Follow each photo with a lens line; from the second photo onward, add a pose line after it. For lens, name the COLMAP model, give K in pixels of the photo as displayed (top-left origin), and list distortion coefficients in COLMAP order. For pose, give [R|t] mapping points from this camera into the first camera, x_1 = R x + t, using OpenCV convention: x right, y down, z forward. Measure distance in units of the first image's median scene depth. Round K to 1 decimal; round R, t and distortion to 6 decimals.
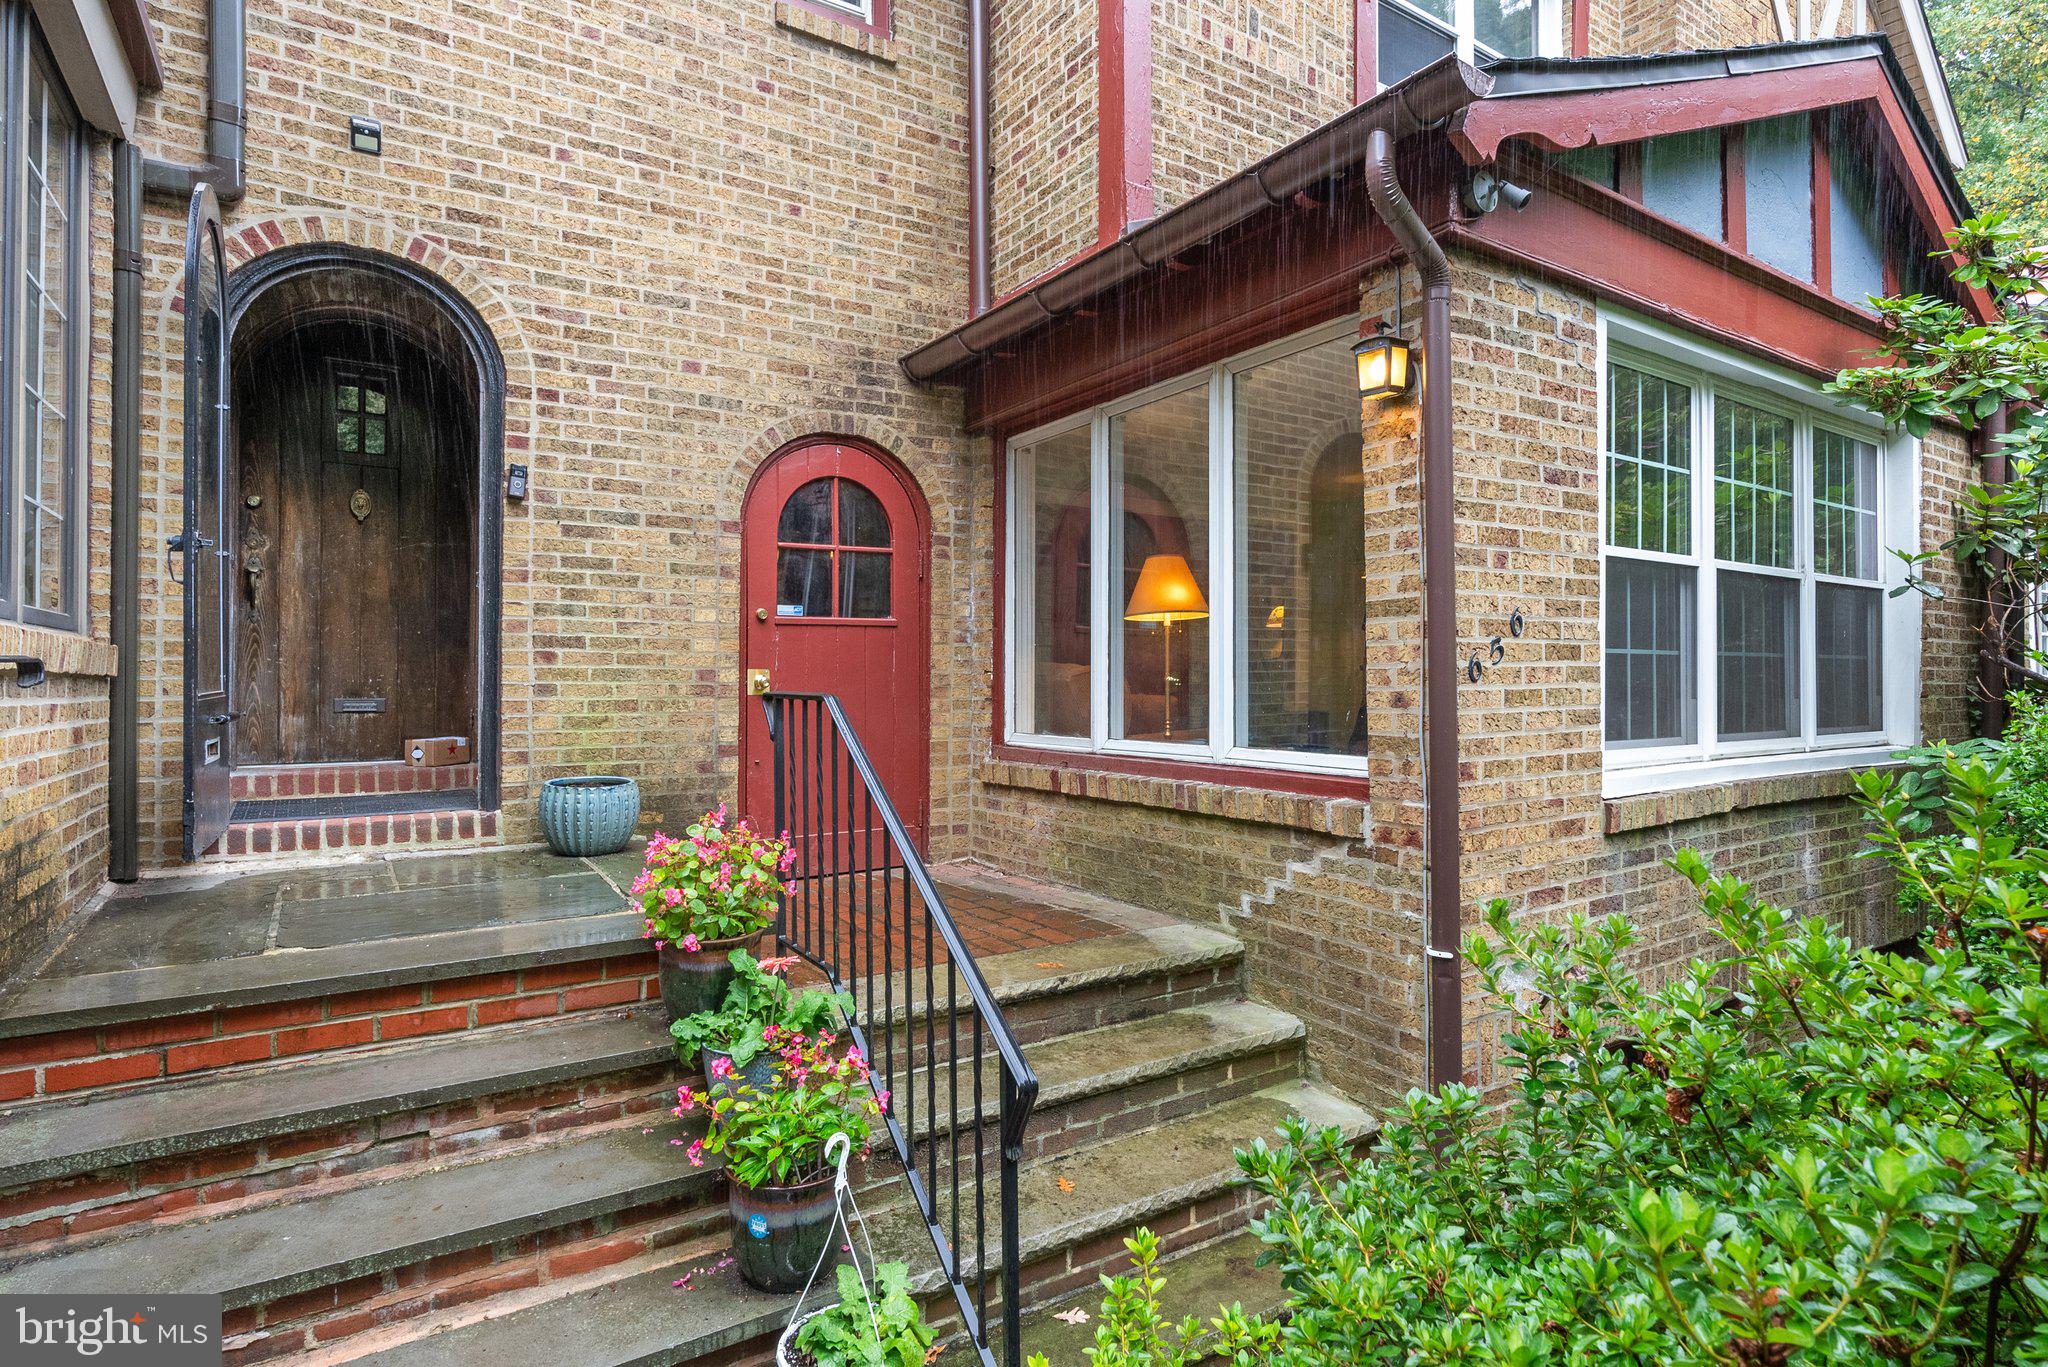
lens RADIAL K [[1067.6, 0, 1030.5], [0, 1067.6, 676.1], [0, 0, 1]] dist [-0.003839, 0.000789]
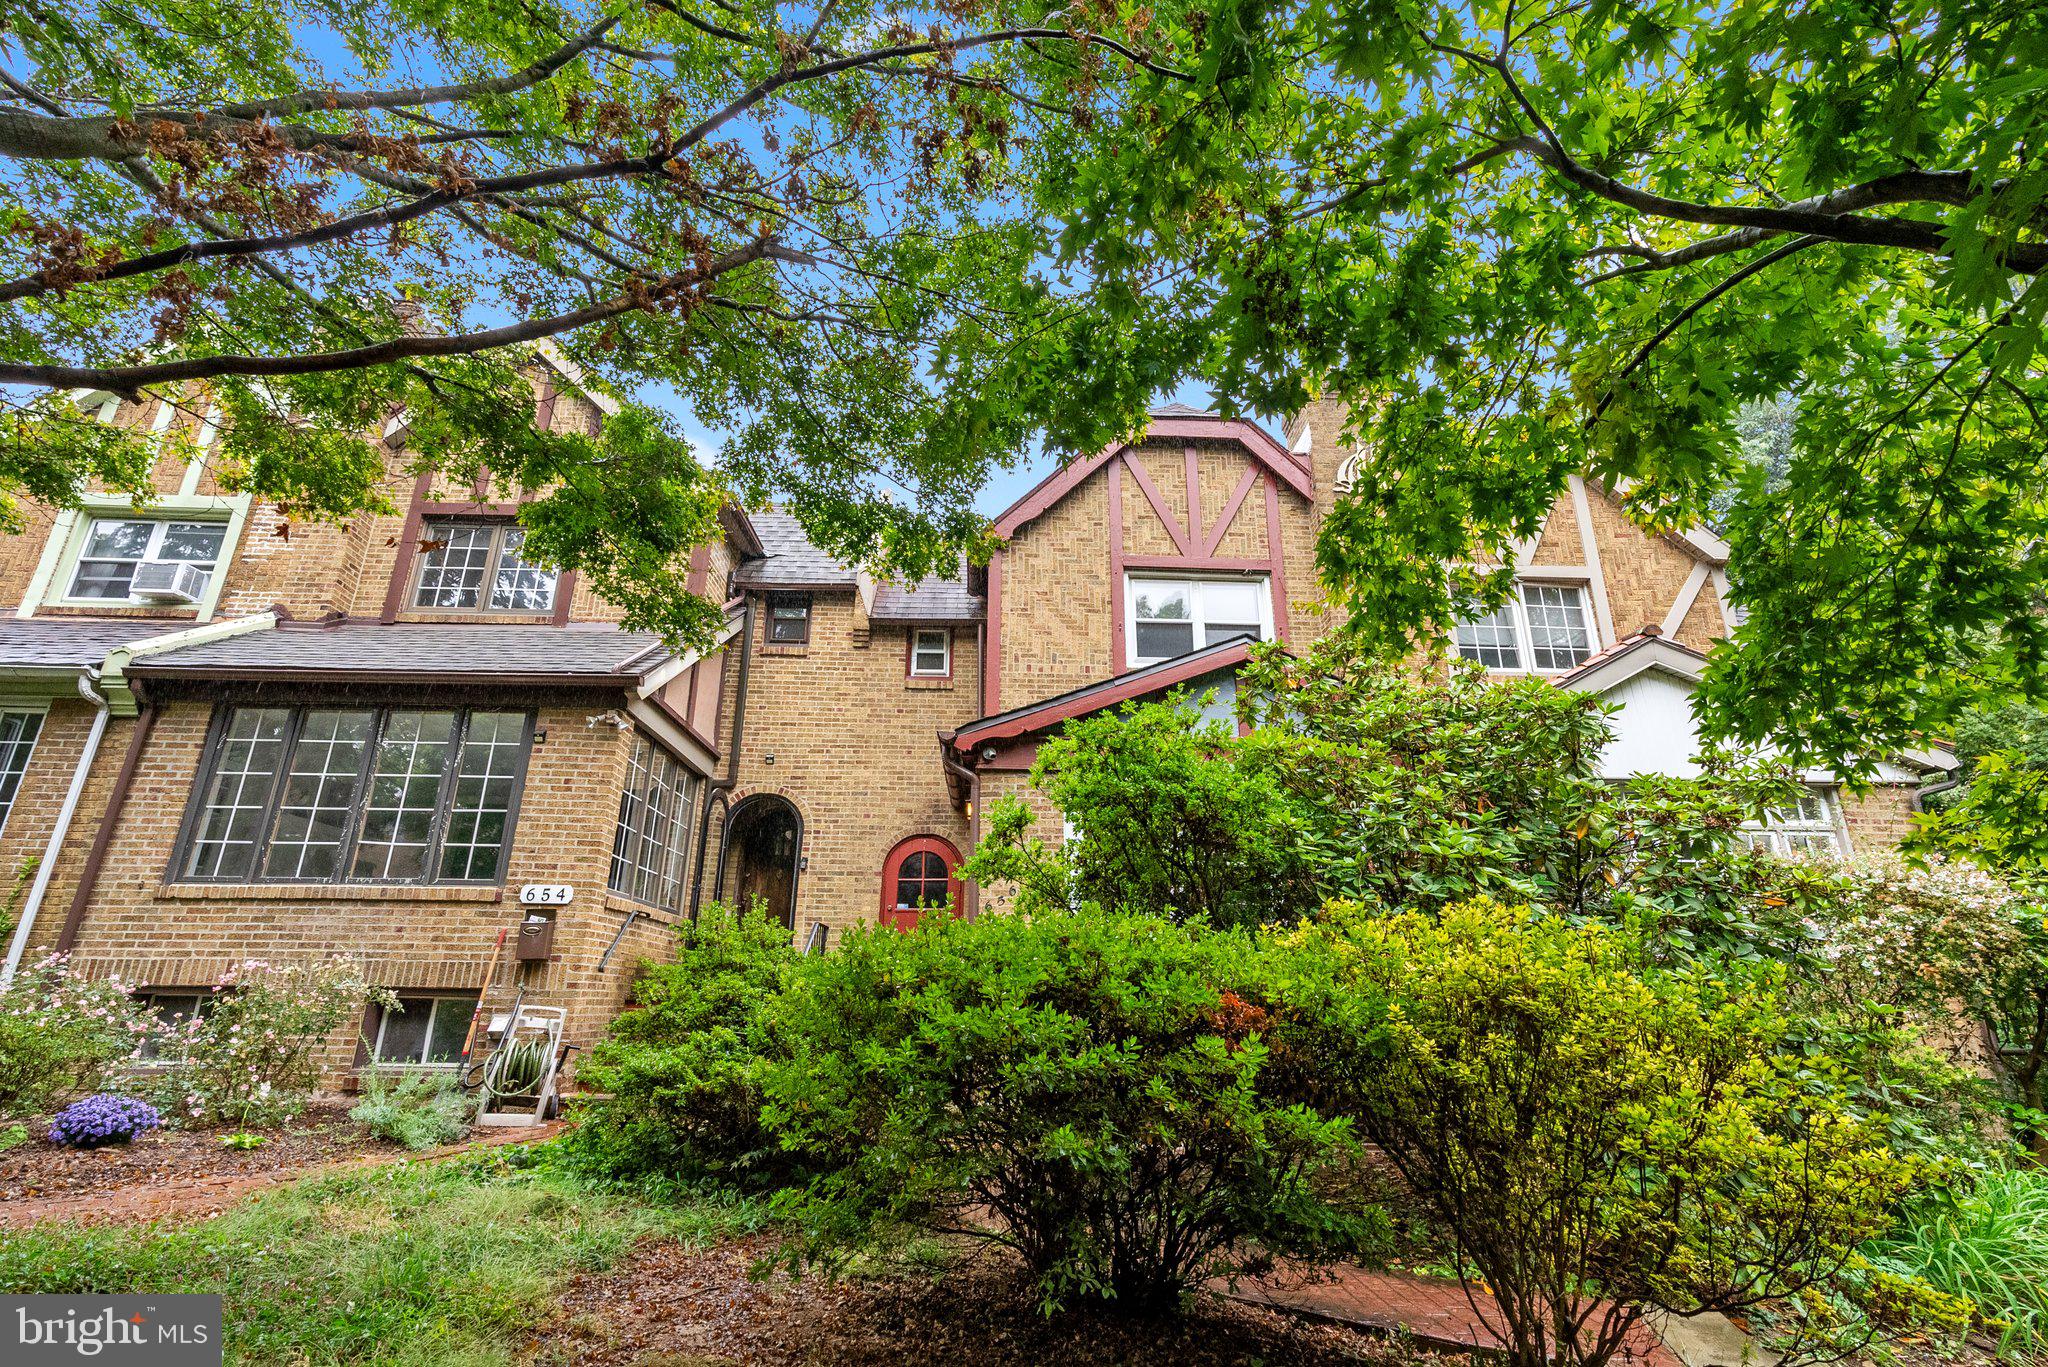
lens RADIAL K [[938.8, 0, 1032.5], [0, 938.8, 679.0], [0, 0, 1]] dist [-0.012724, 0.005181]
pose [[0.859998, -0.164900, -0.482920, 1.364390], [-0.006568, 0.942694, -0.333594, 0.193052], [0.510256, 0.290062, 0.809631, -0.898054]]
